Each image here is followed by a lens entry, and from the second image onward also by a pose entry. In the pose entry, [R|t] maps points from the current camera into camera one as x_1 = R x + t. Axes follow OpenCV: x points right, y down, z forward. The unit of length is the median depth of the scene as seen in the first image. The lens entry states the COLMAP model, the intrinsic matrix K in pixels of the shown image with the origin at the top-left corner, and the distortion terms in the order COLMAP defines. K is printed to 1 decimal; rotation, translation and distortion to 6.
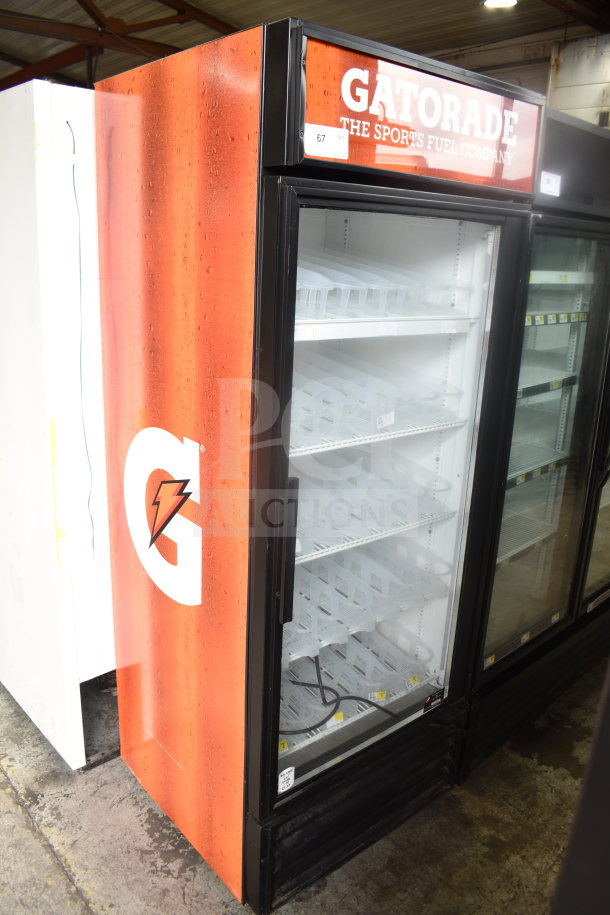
lens RADIAL K [[717.3, 0, 305.0], [0, 717.3, 457.5], [0, 0, 1]] dist [-0.004412, -0.003082]
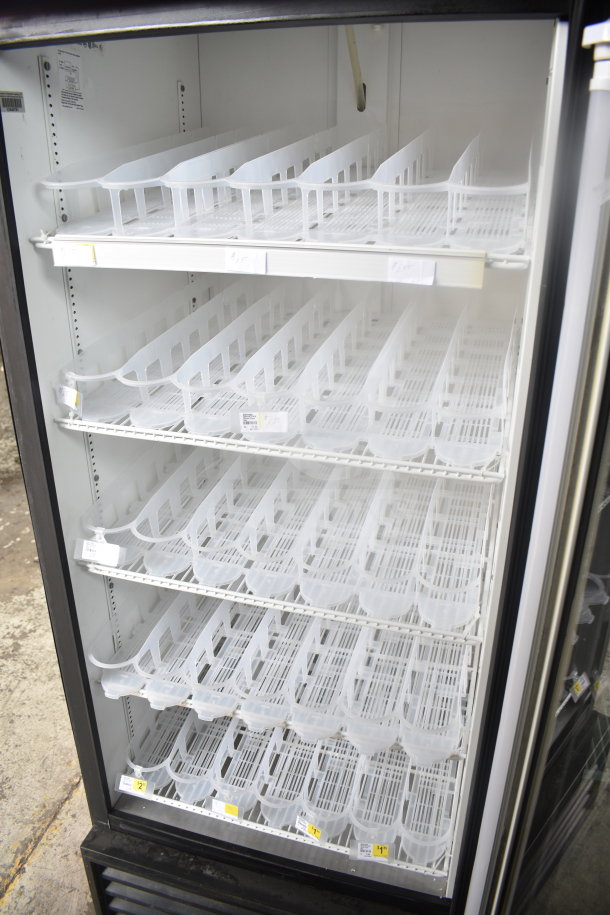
lens RADIAL K [[717.3, 0, 305.0], [0, 717.3, 457.5], [0, 0, 1]] dist [-0.004412, -0.003082]
pose [[0.555922, 0.292506, -0.778069, 0.605350], [-0.216244, 0.954703, 0.204405, -0.152848], [0.802614, 0.054619, 0.593993, 0.686892]]
